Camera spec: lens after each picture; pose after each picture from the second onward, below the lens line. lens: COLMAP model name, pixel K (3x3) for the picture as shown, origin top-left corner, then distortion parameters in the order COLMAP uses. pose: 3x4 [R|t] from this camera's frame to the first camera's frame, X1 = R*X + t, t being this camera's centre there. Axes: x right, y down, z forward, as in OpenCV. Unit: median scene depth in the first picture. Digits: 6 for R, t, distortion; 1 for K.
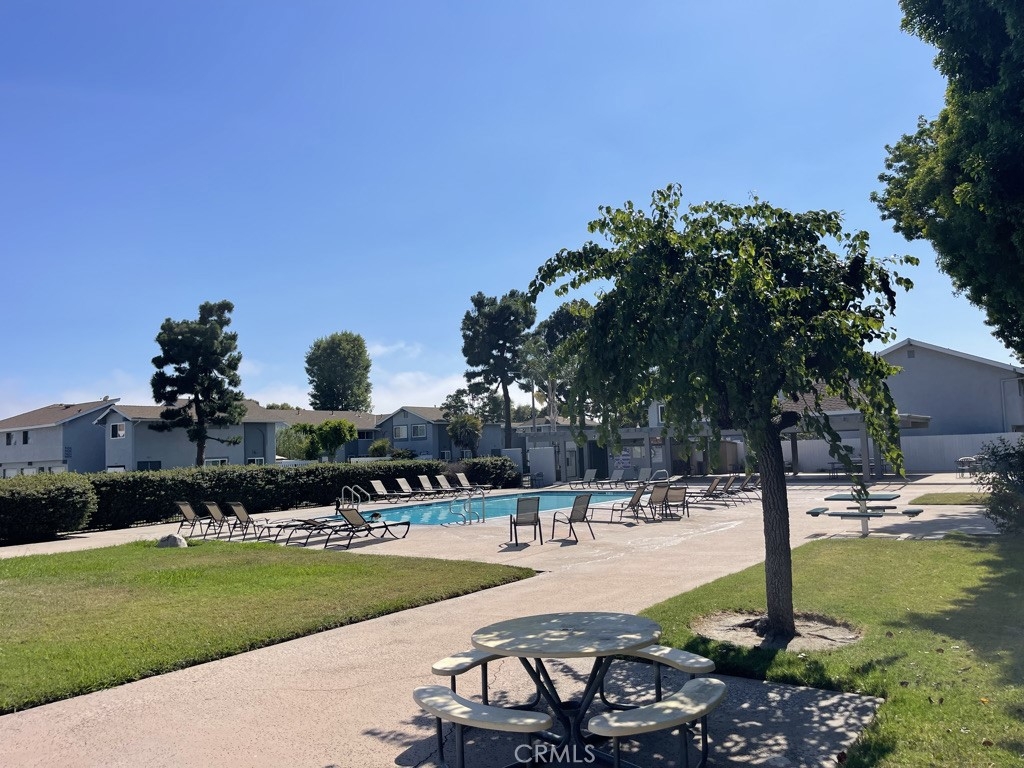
lens RADIAL K [[785.8, 0, 515.2], [0, 785.8, 344.3], [0, 0, 1]] dist [0.028971, -0.030723]
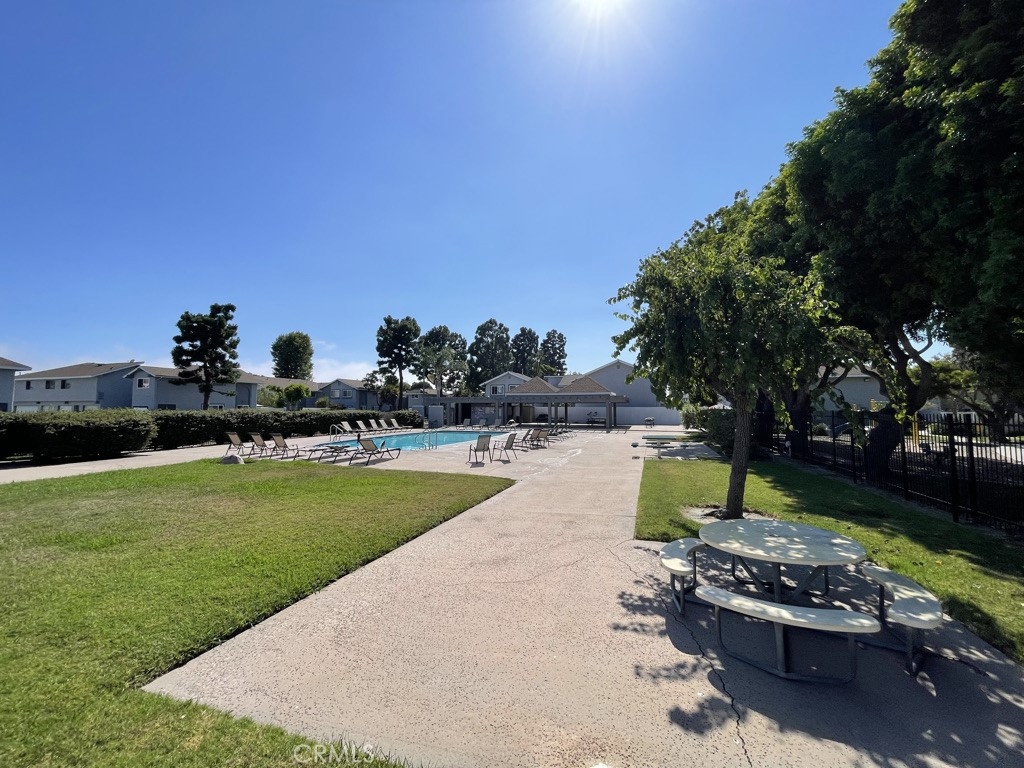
lens RADIAL K [[413.6, 0, 500.6], [0, 413.6, 364.2], [0, 0, 1]] dist [-0.003662, 0.001138]
pose [[0.955787, 0.067954, 0.286102, -0.083951], [-0.075044, 0.997084, 0.013874, 0.012577], [-0.284325, -0.034731, 0.958099, 0.063495]]
